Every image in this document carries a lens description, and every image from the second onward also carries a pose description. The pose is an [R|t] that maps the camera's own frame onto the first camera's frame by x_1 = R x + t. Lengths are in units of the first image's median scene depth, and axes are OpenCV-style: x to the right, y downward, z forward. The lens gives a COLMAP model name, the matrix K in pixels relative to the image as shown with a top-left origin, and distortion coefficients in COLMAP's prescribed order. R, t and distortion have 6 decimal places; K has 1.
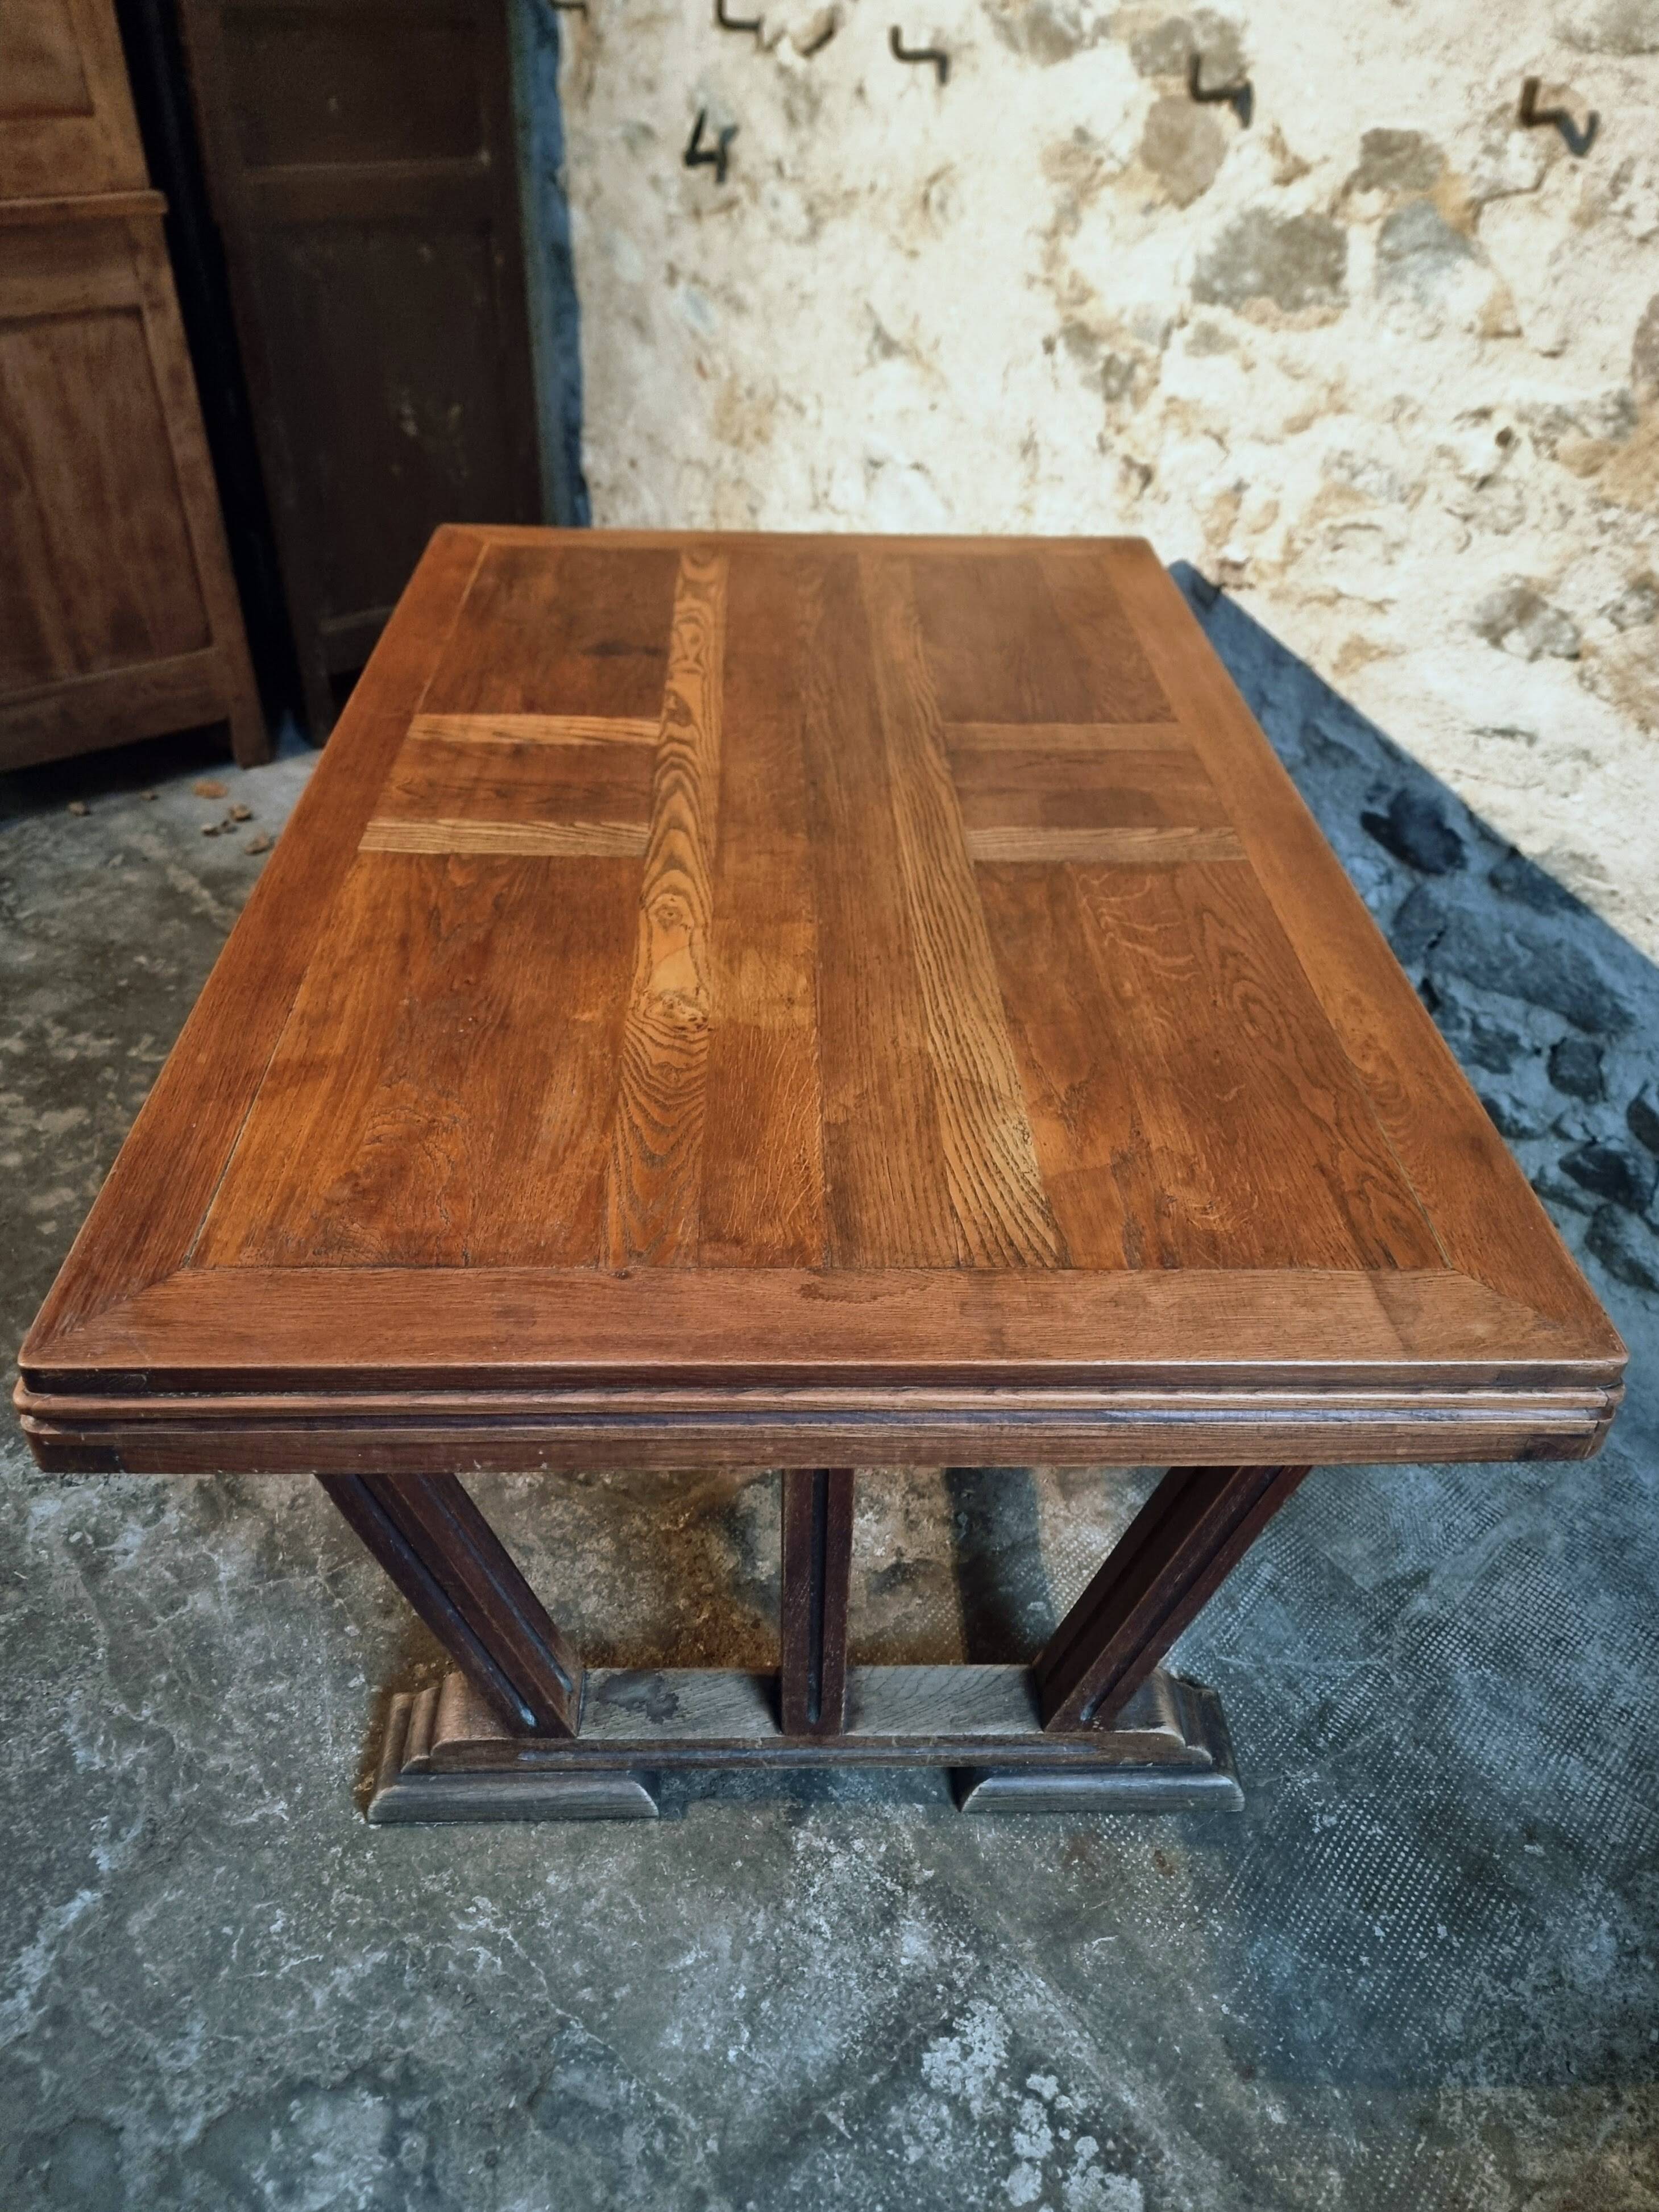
lens RADIAL K [[1588.0, 0, 829.2], [0, 1588.0, 1097.0], [0, 0, 1]] dist [0.058780, -0.060414]
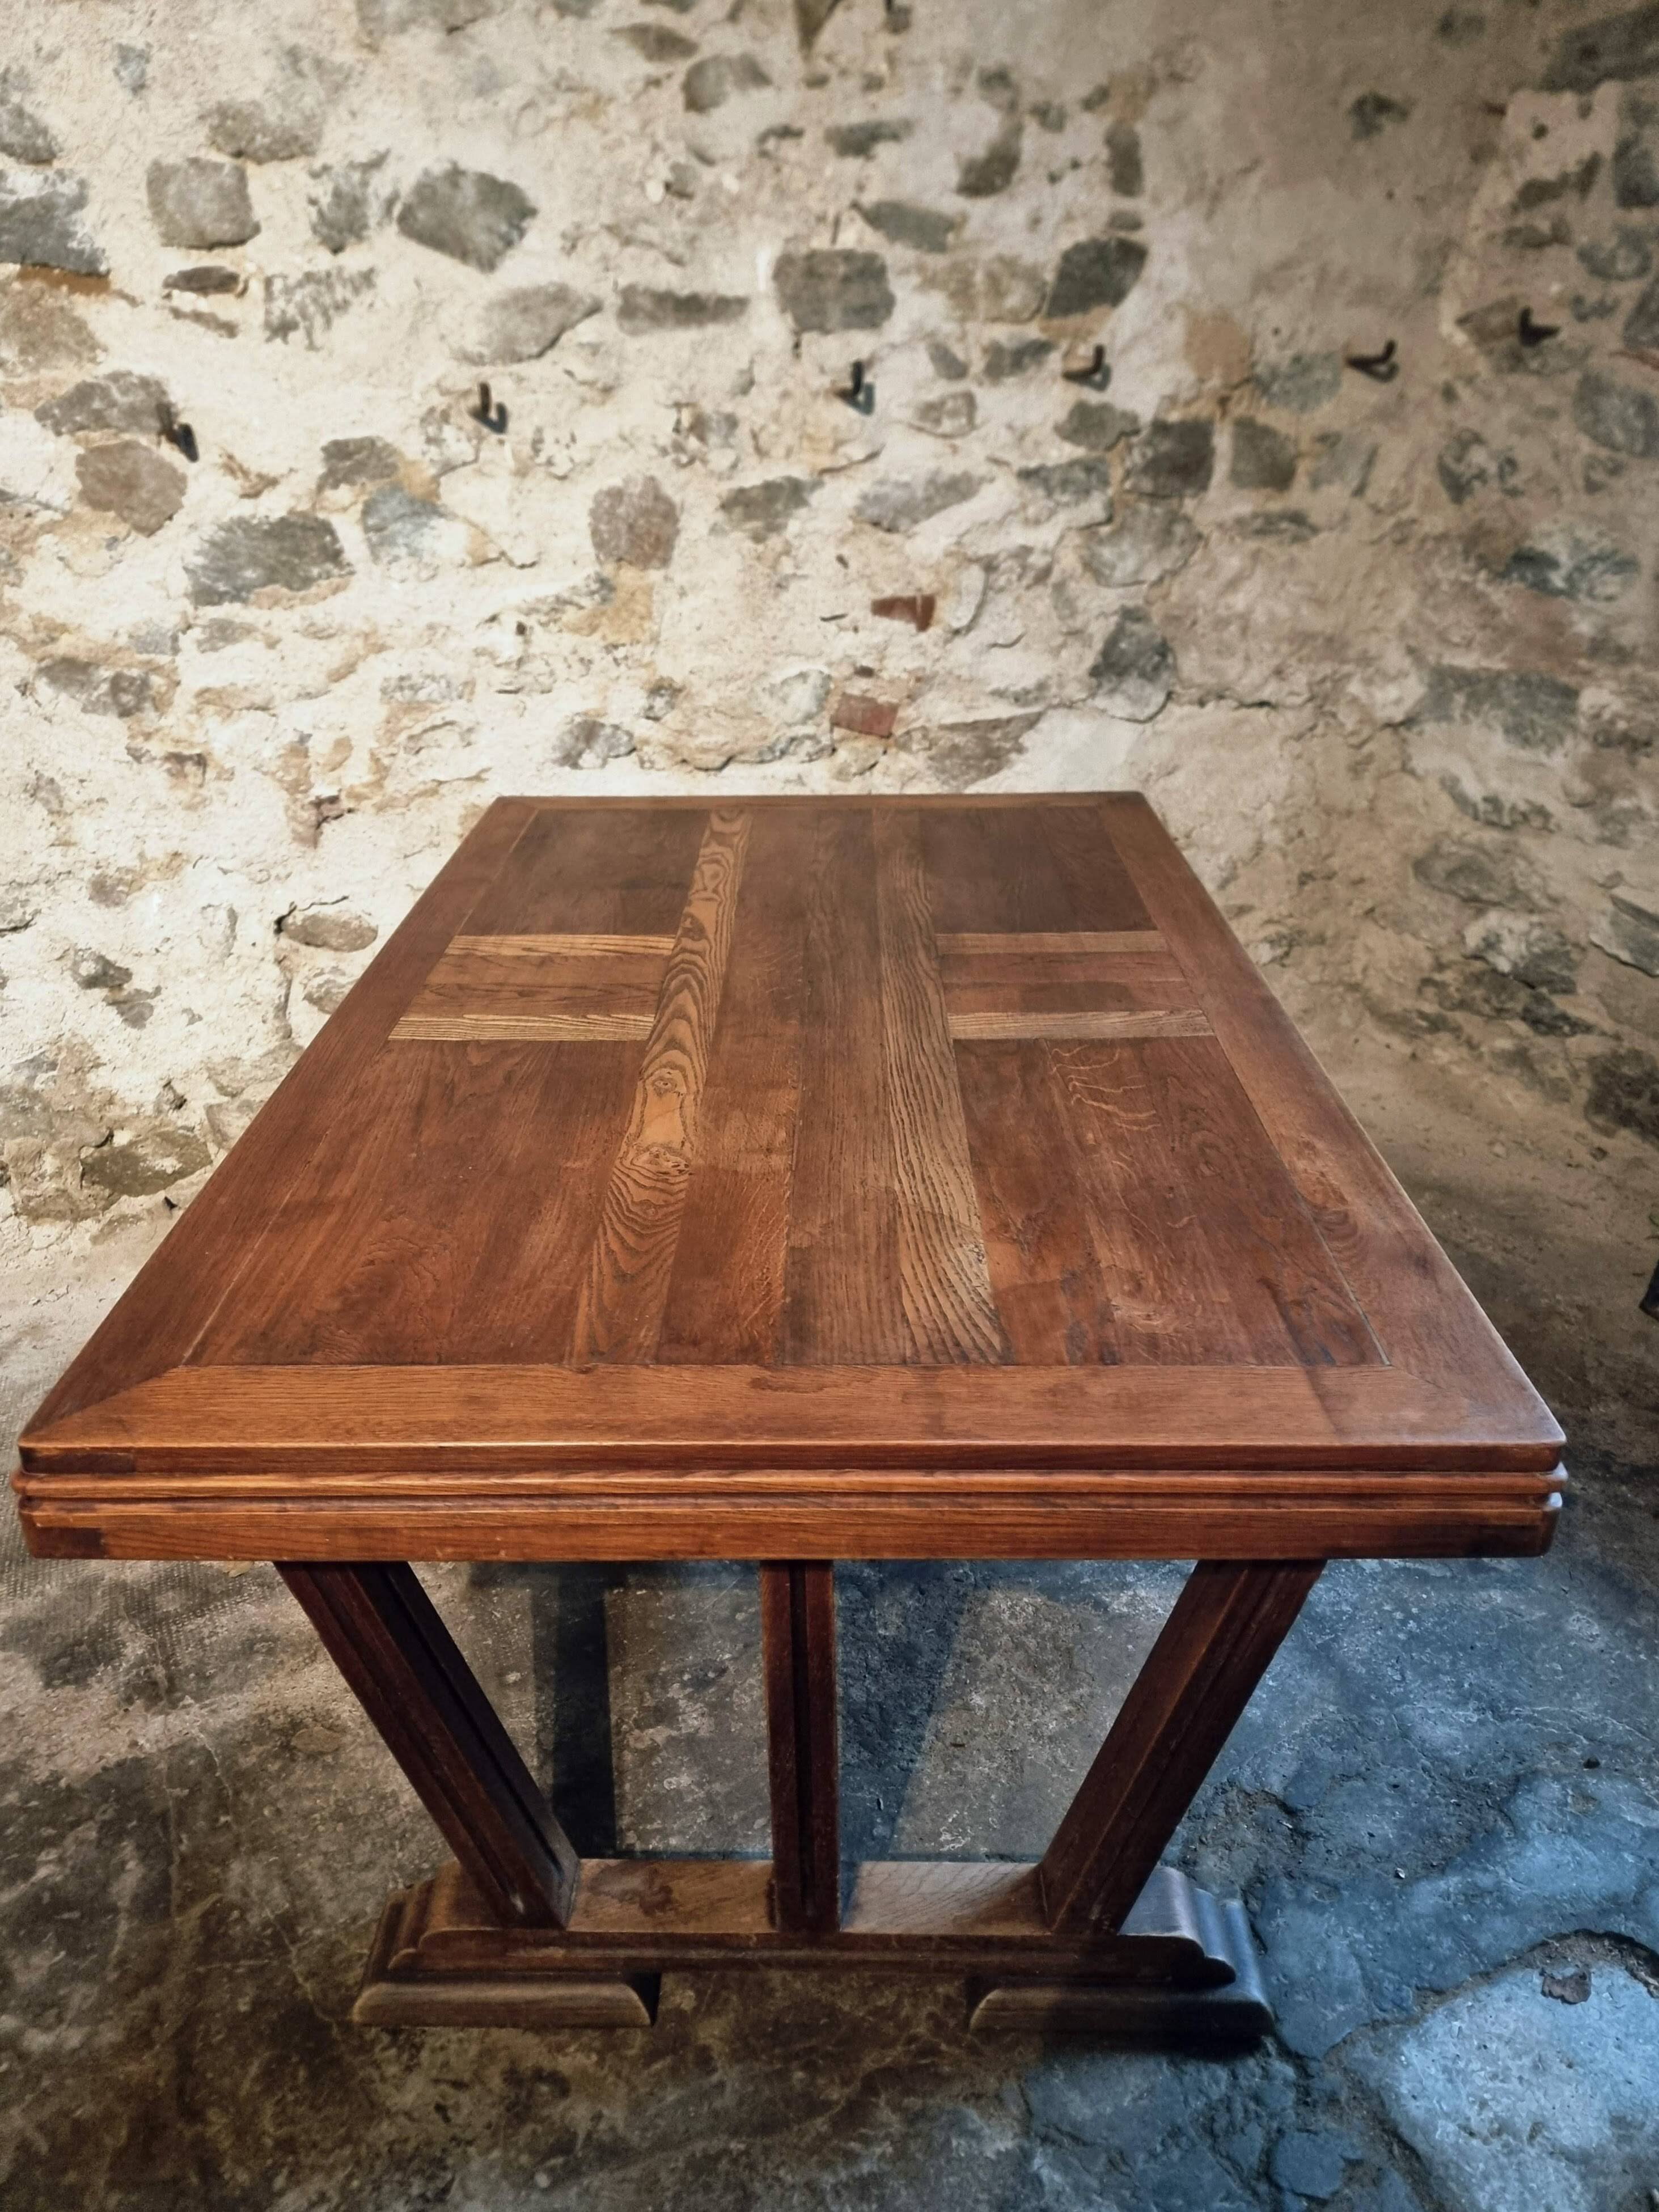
lens RADIAL K [[1574.6, 0, 808.8], [0, 1574.6, 1111.3], [0, 0, 1]] dist [0.062037, -0.059949]
pose [[0.348900, -0.443232, 0.825721, -0.753176], [0.596475, 0.784610, 0.169130, -0.159964], [-0.722833, 0.433512, 0.538127, 0.257514]]
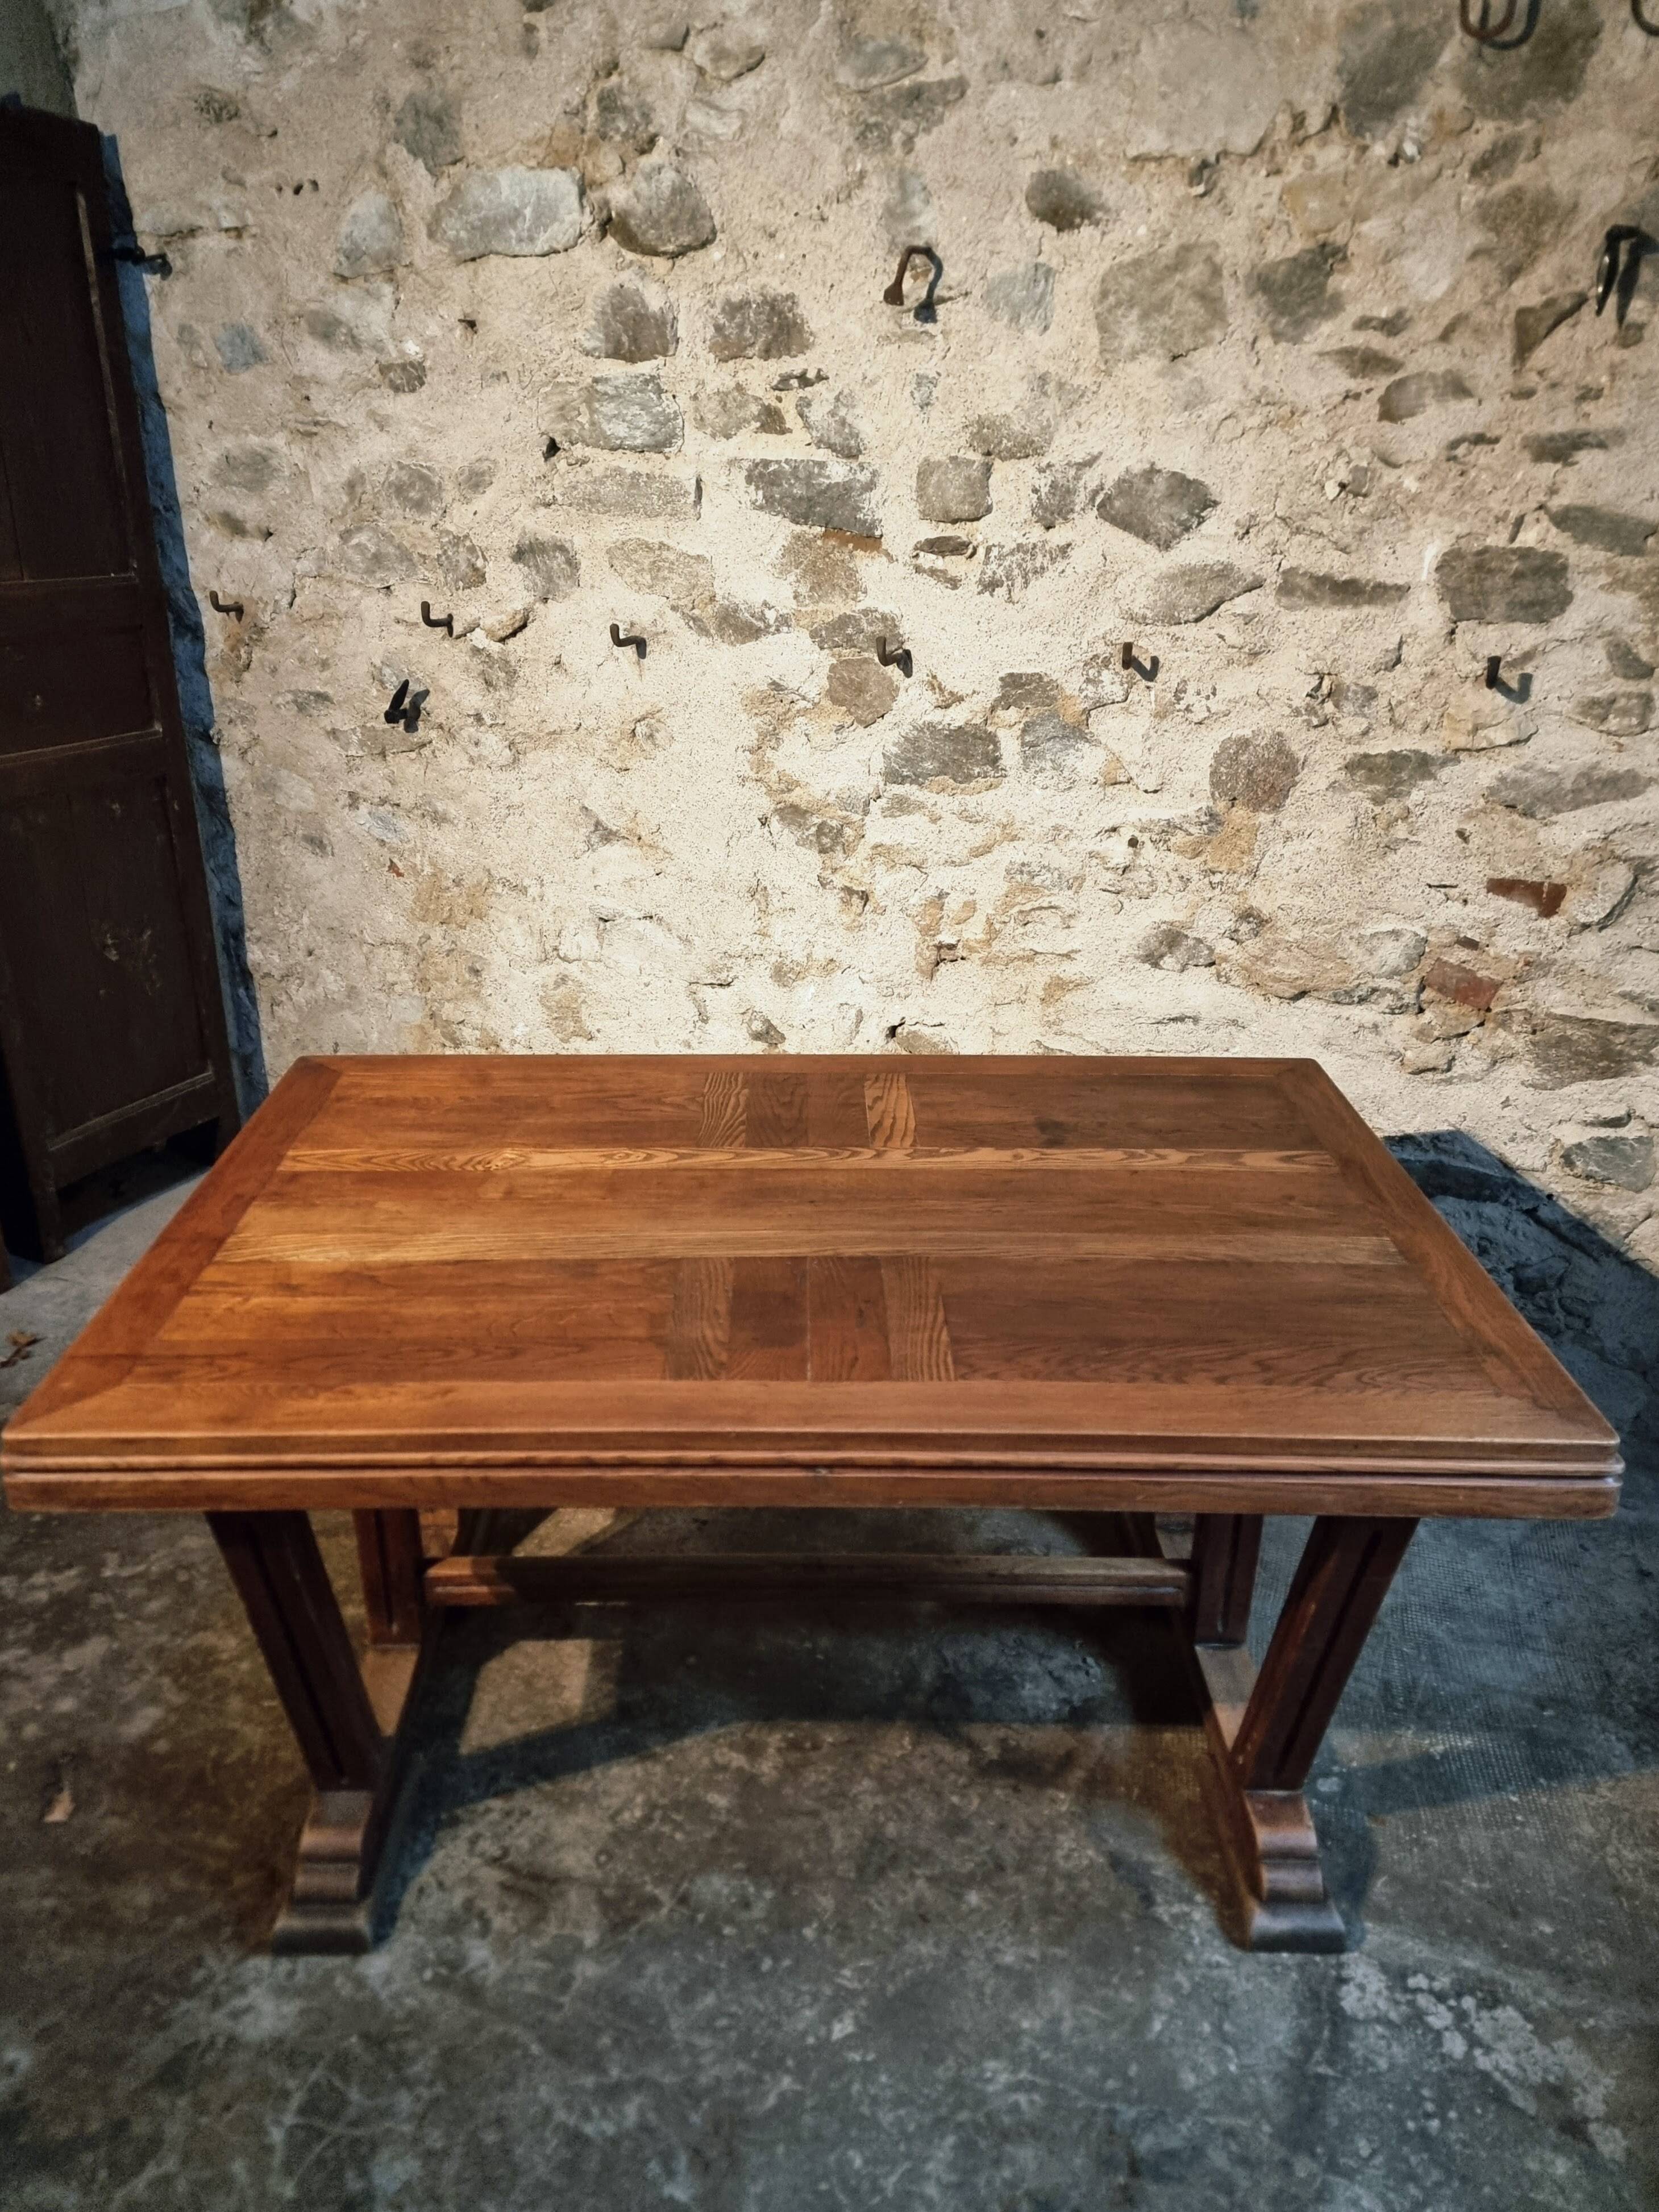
lens RADIAL K [[1557.4, 0, 807.0], [0, 1557.4, 1091.1], [0, 0, 1]] dist [0.082164, -0.079209]
pose [[0.881058, -0.199435, 0.428908, -0.529035], [0.295440, 0.940163, -0.169730, -0.017611], [-0.369393, 0.276258, 0.887260, -0.155269]]
